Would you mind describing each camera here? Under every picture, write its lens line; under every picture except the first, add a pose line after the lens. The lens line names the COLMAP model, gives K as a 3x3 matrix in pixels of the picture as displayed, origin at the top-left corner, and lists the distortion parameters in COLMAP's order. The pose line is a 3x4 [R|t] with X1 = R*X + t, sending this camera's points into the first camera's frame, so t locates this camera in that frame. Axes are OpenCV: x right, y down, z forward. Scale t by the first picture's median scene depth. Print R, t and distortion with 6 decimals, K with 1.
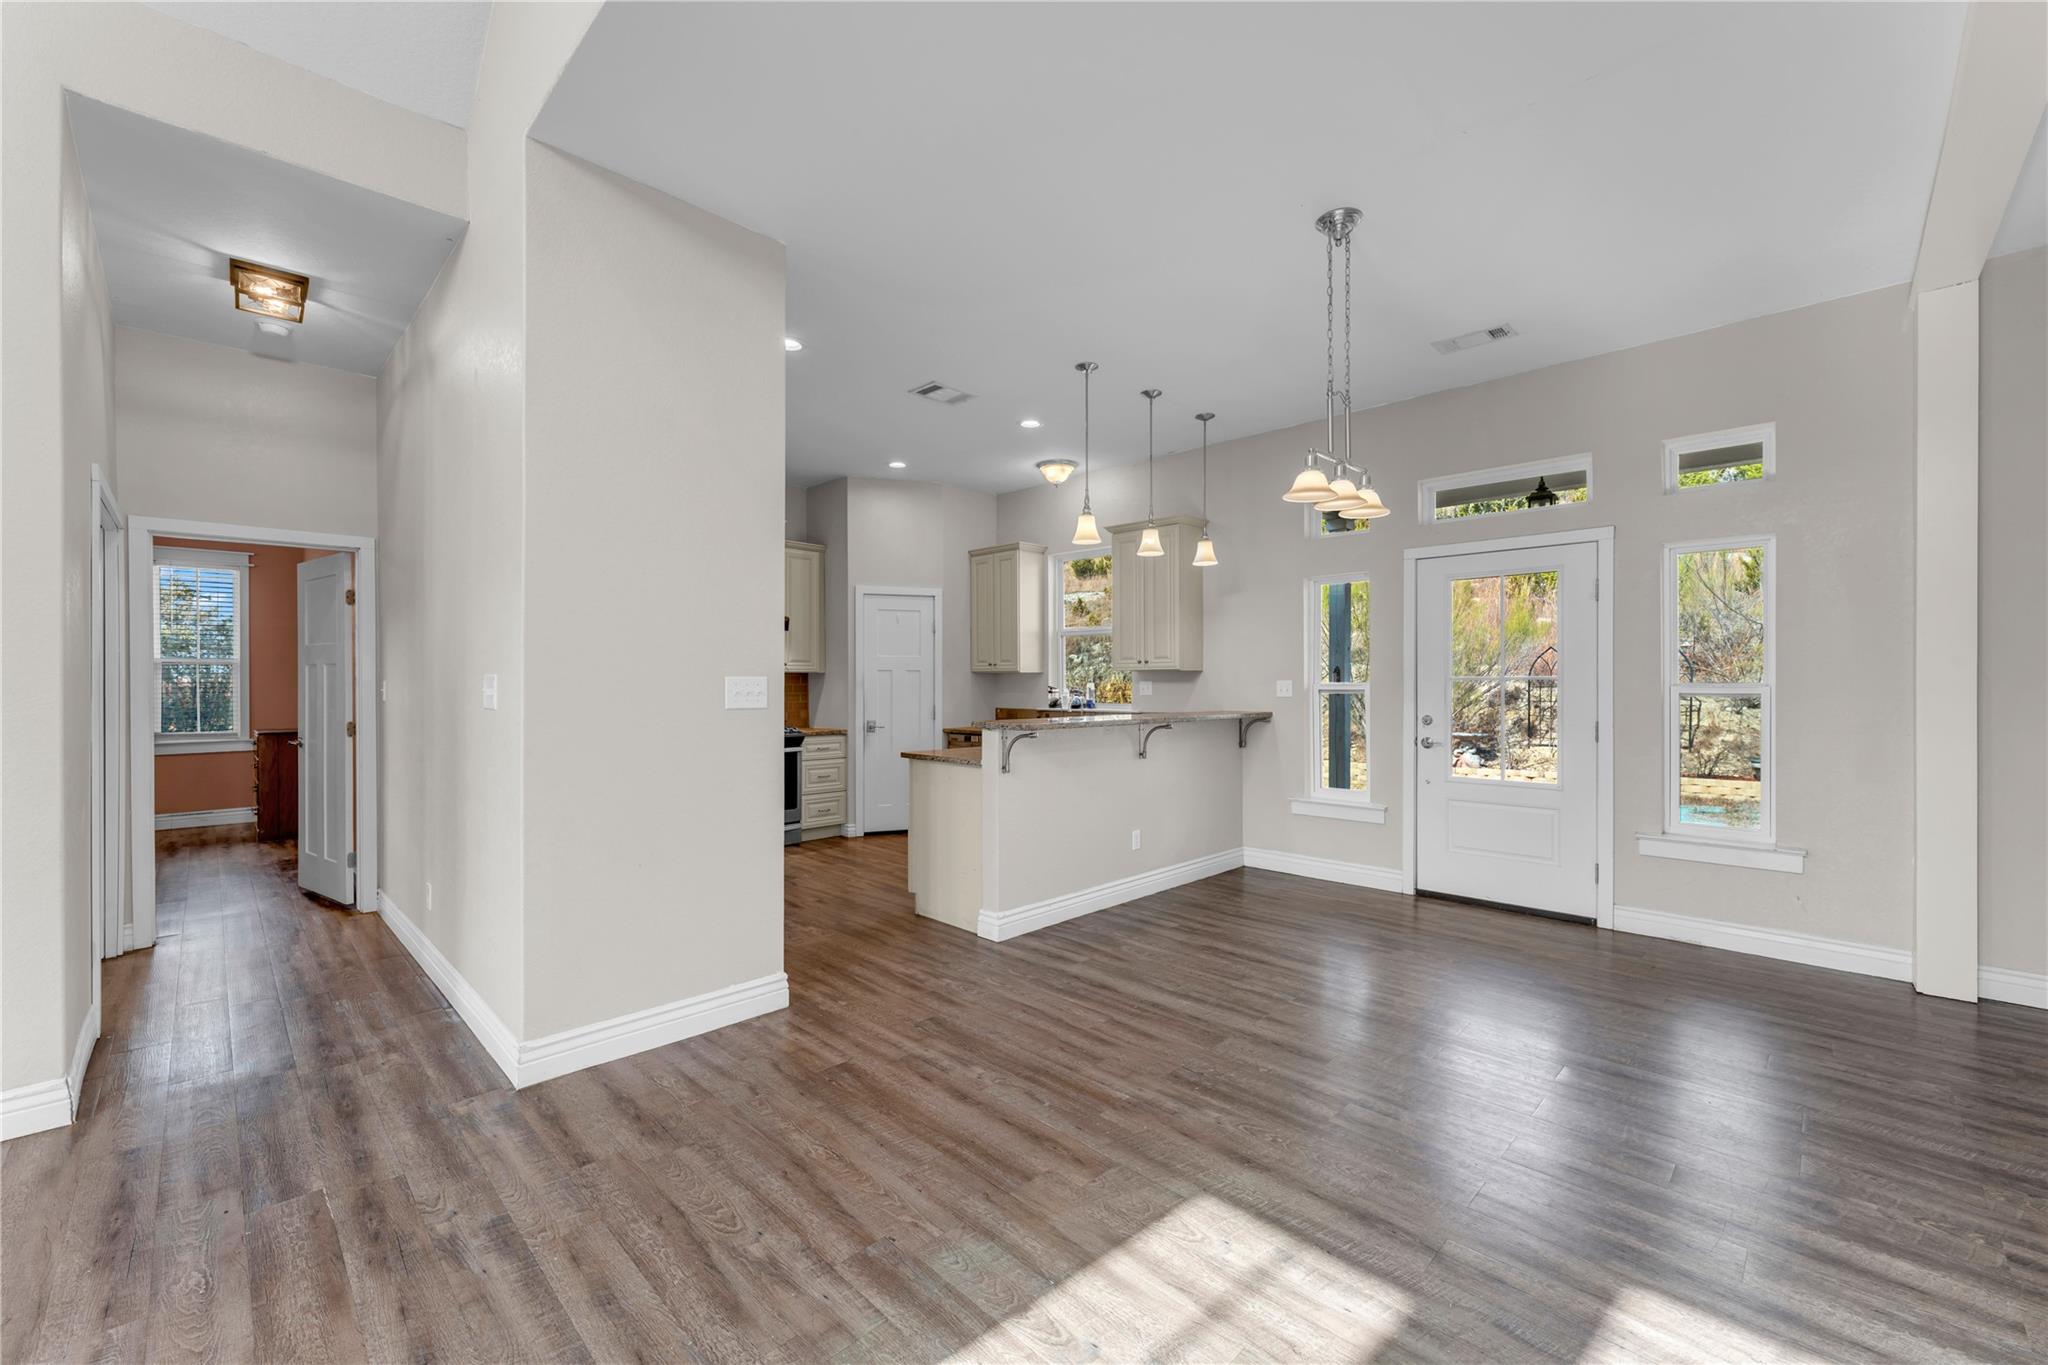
lens RADIAL K [[819.9, 0, 1007.6], [0, 819.9, 683.0], [0, 0, 1]] dist [-0.000161, -0.000019]
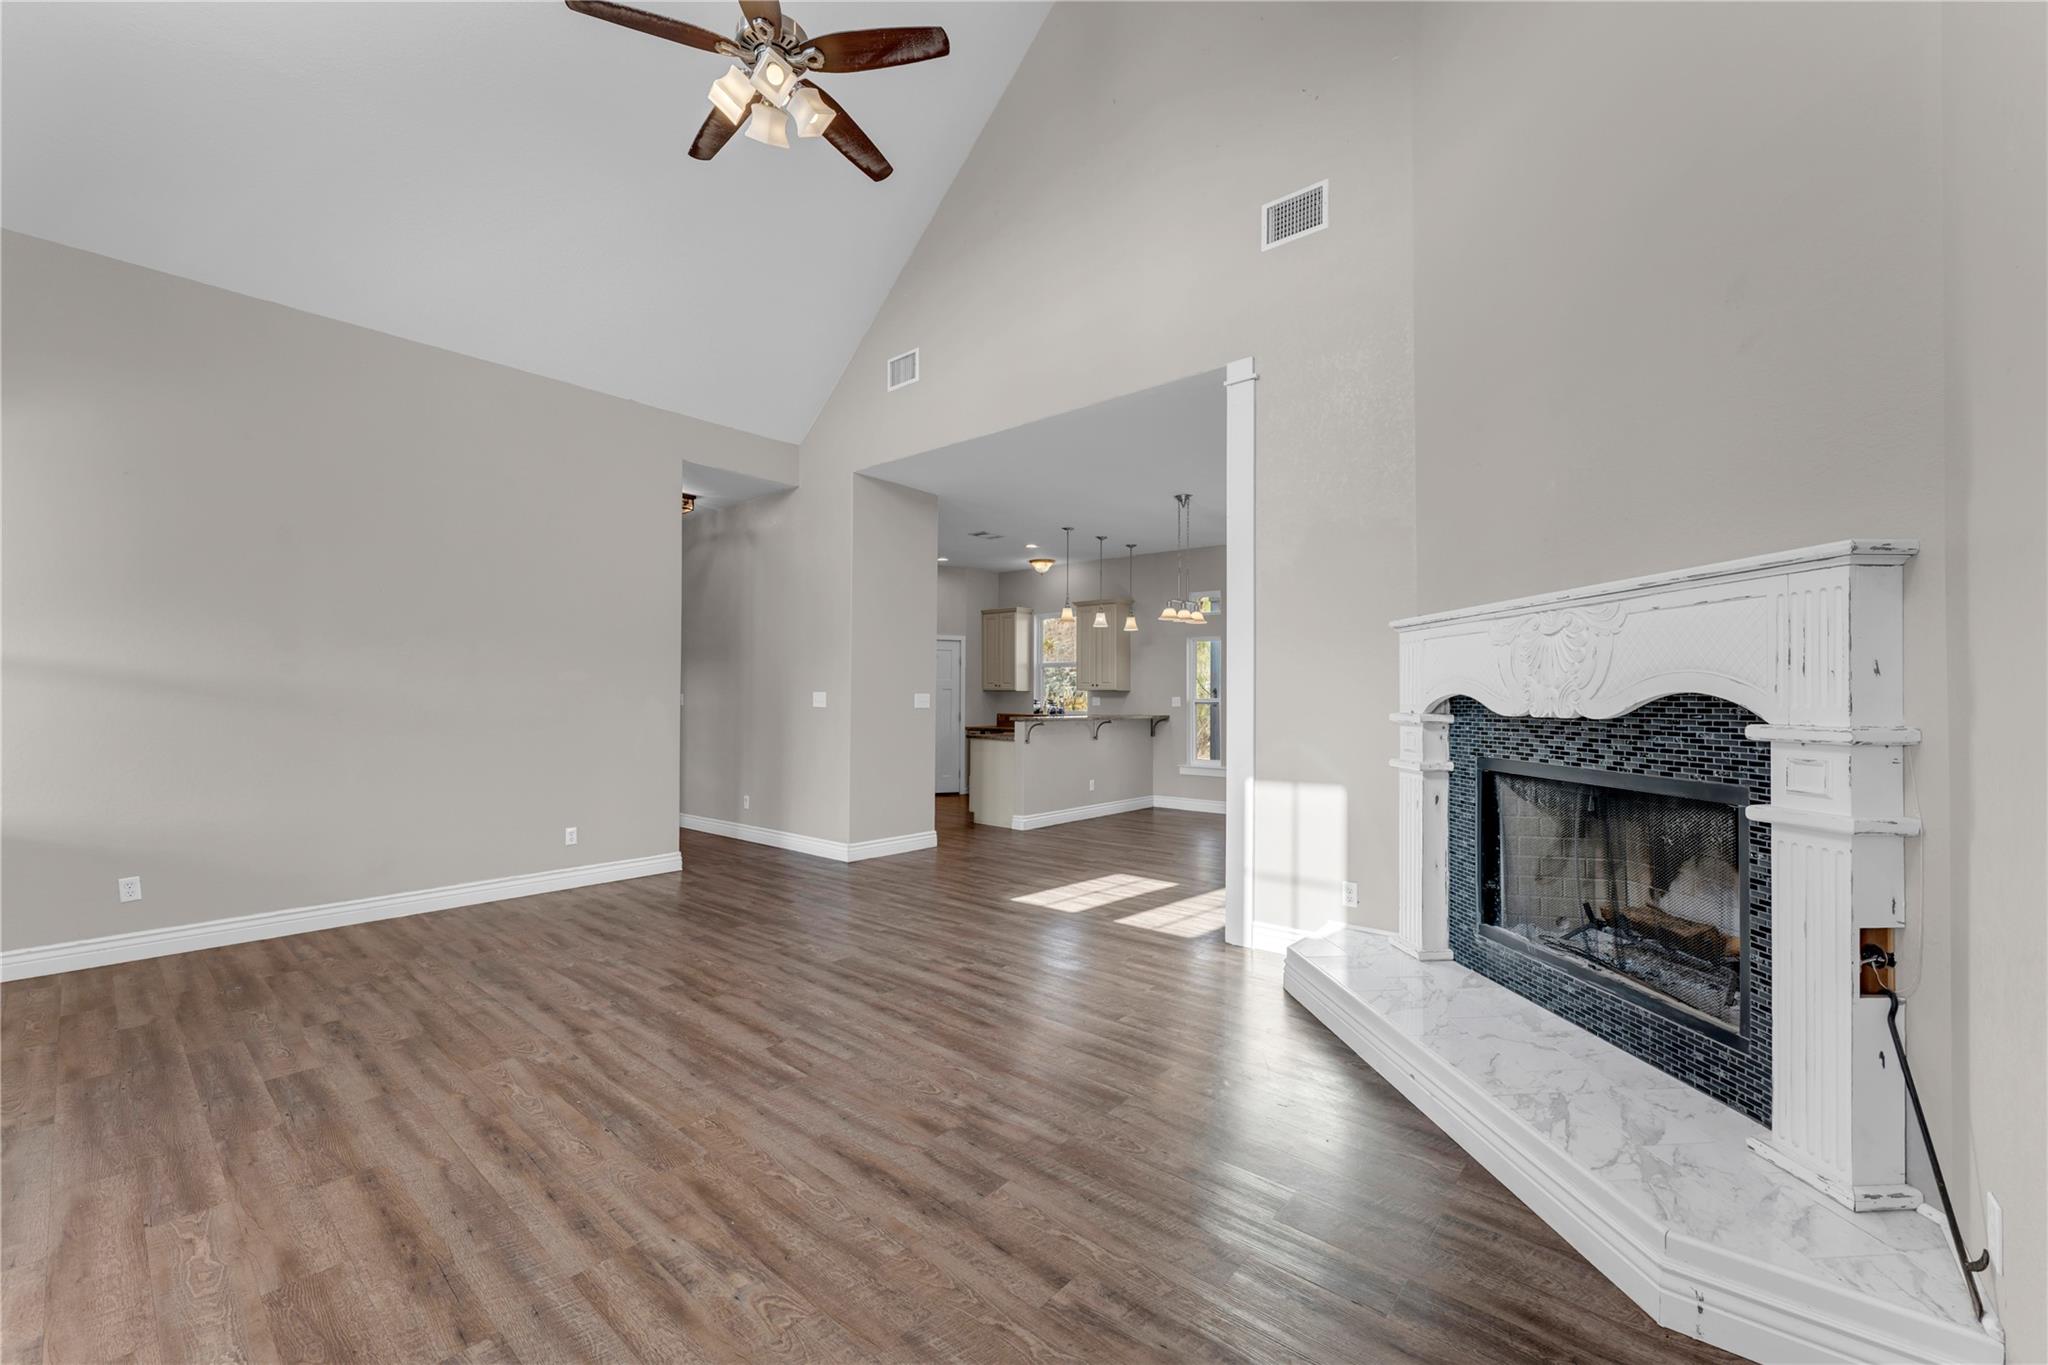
lens RADIAL K [[819.9, 0, 1016.9], [0, 819.9, 694.1], [0, 0, 1]] dist [-0.000161, -0.000019]
pose [[0.996735, 0.005126, 0.080576, -0.153232], [-0.004732, 0.999976, -0.005081, 0.001597], [-0.080600, 0.004683, 0.996736, -0.780868]]
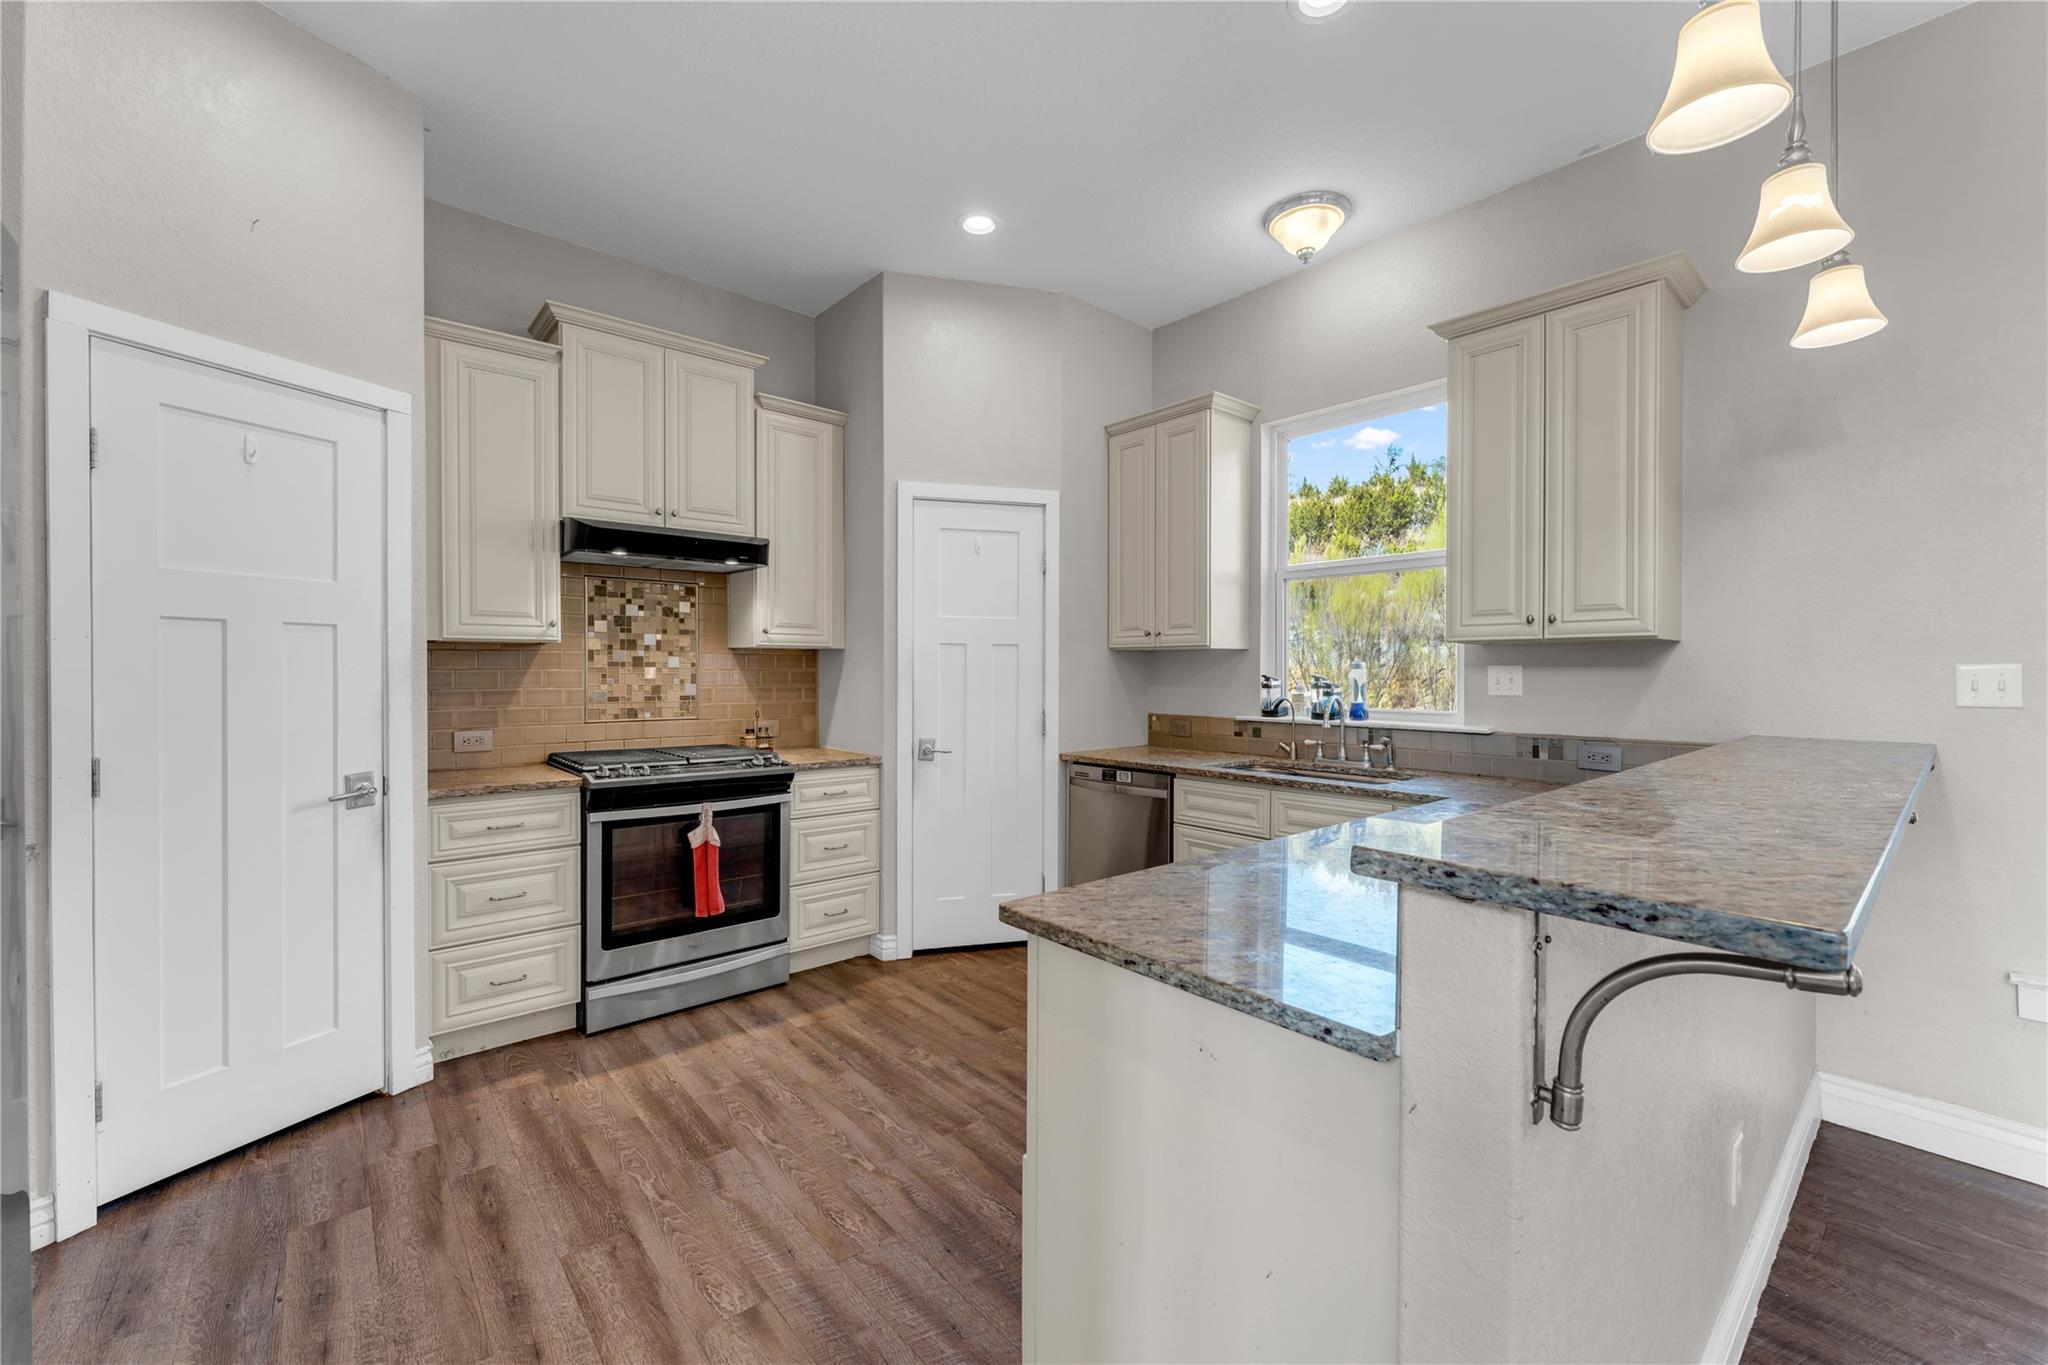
lens RADIAL K [[819.9, 0, 1016.2], [0, 819.9, 679.5], [0, 0, 1]] dist [-0.000161, -0.000019]
pose [[0.997075, 0.004699, -0.076278, -0.095266], [-0.003783, 0.999919, 0.012150, 0.001180], [0.076329, -0.011826, 0.997013, 0.662215]]
